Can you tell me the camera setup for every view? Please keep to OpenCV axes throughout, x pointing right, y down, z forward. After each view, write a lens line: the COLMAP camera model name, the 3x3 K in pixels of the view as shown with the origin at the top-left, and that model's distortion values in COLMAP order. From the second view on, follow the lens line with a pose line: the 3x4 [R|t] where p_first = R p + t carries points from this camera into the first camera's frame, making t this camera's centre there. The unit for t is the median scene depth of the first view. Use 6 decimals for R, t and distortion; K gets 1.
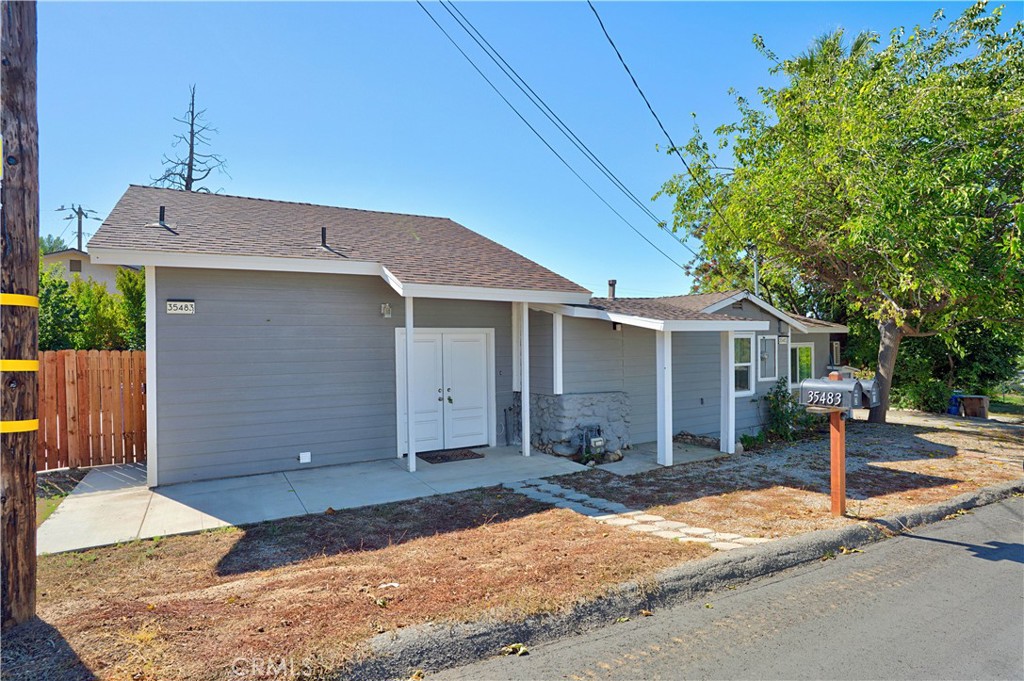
lens RADIAL K [[557.1, 0, 512.0], [0, 557.1, 340.5], [0, 0, 1]] dist [-0.029754, 0.001292]
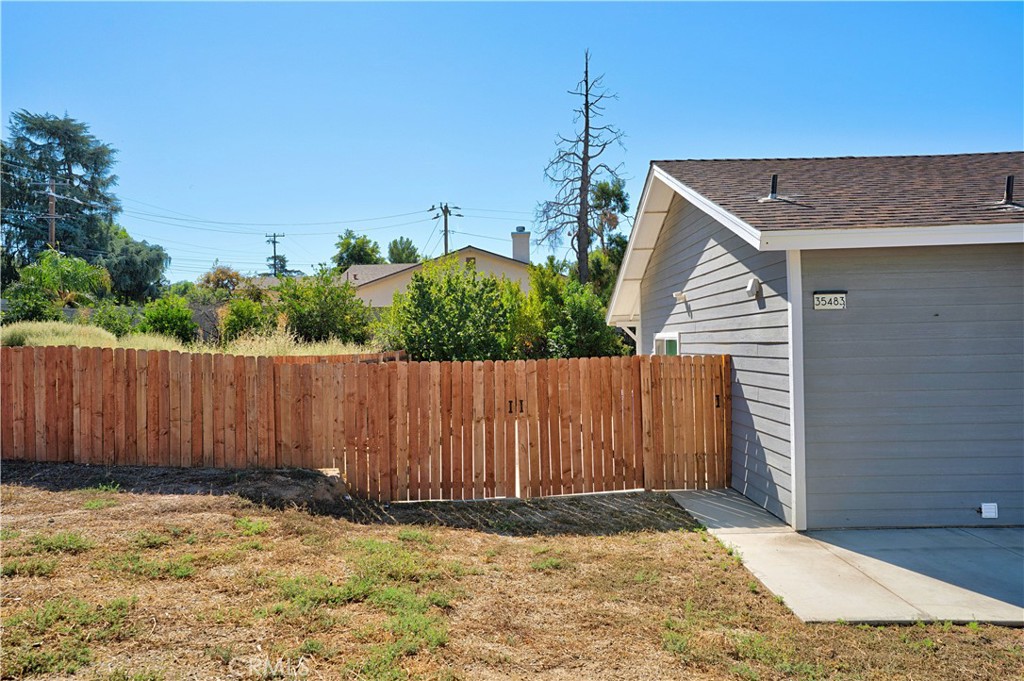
lens RADIAL K [[691.5, 0, 512.0], [0, 691.5, 340.5], [0, 0, 1]] dist [-0.006486, 0.003391]
pose [[0.845894, -0.008760, -0.533280, -0.379835], [0.012490, 0.999916, 0.003388, -0.011476], [0.533205, -0.009526, 0.845932, -0.045645]]
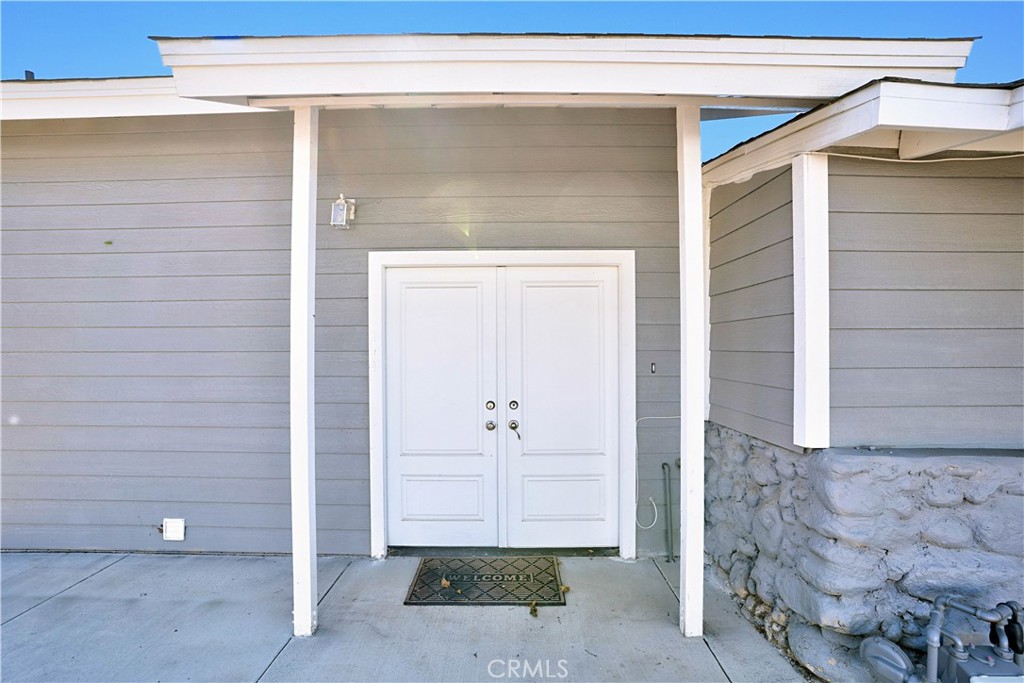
lens RADIAL K [[502.9, 0, 512.0], [0, 502.9, 341.5], [0, 0, 1]] dist [-0.075524, 0.033011]
pose [[0.856180, 0.001099, -0.516676, 0.081970], [-0.003823, 0.999984, -0.004206, 0.046297], [0.516663, 0.005577, 0.856171, 0.722643]]
